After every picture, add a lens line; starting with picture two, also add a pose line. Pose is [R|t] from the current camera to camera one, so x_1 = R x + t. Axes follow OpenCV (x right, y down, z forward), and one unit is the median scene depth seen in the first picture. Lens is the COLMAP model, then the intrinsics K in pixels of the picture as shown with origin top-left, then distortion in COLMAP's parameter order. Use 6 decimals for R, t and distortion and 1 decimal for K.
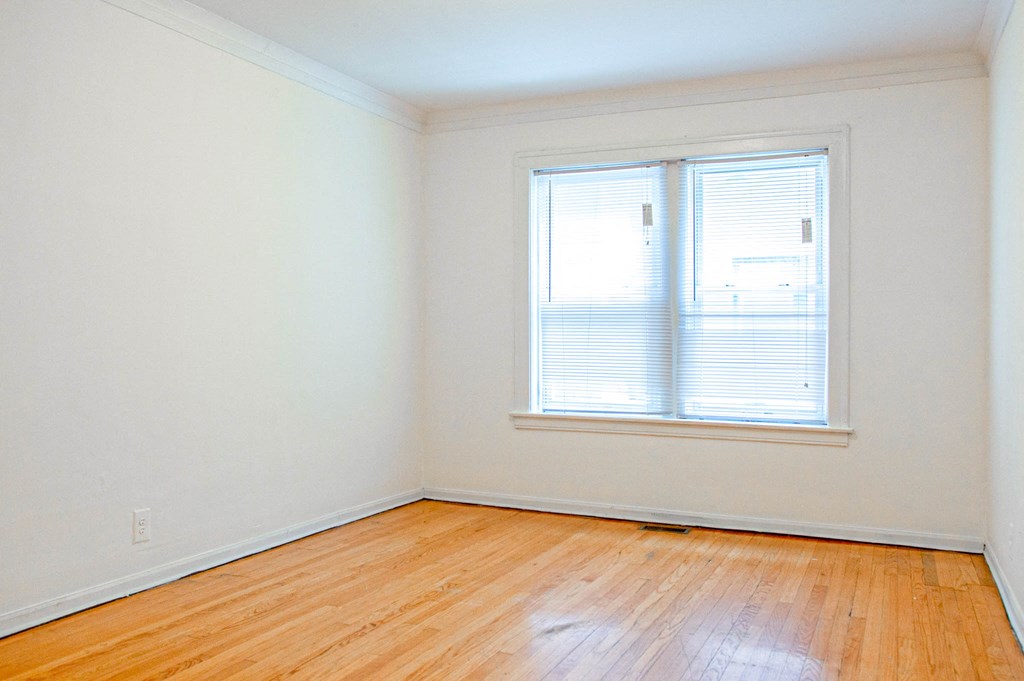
lens RADIAL K [[858.6, 0, 513.1], [0, 858.6, 340.3], [0, 0, 1]] dist [0.000705, -0.000195]
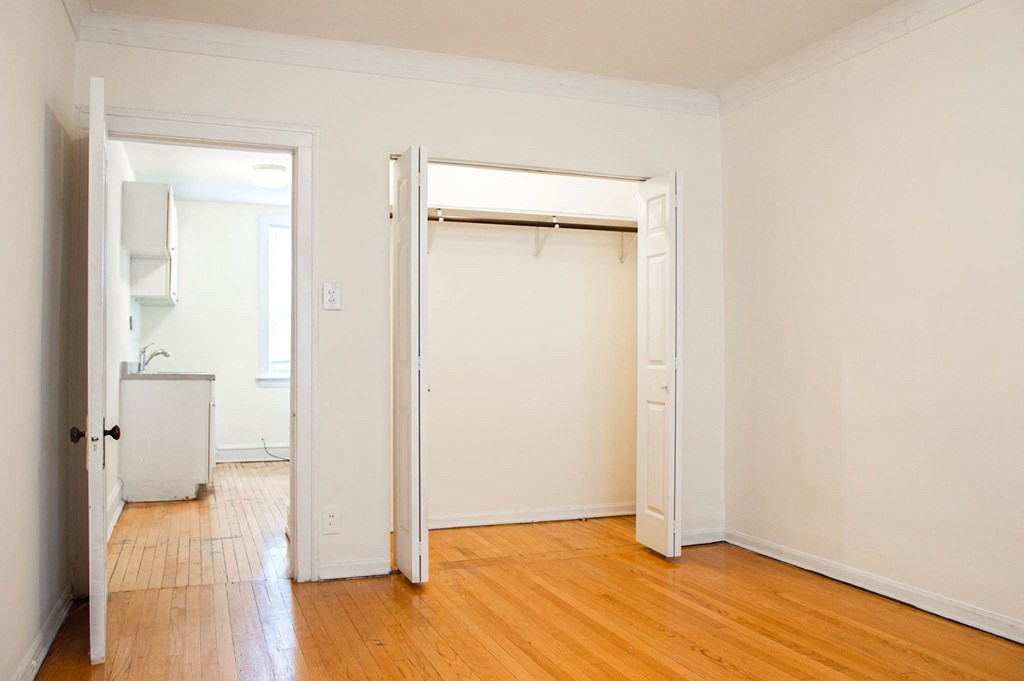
lens RADIAL K [[858.6, 0, 512.2], [0, 858.6, 343.3], [0, 0, 1]] dist [0.000705, -0.000195]
pose [[-0.712284, -0.015451, -0.701721, 0.601908], [-0.003024, 0.999816, -0.018945, 0.010516], [0.701885, -0.011372, -0.712200, 1.409065]]
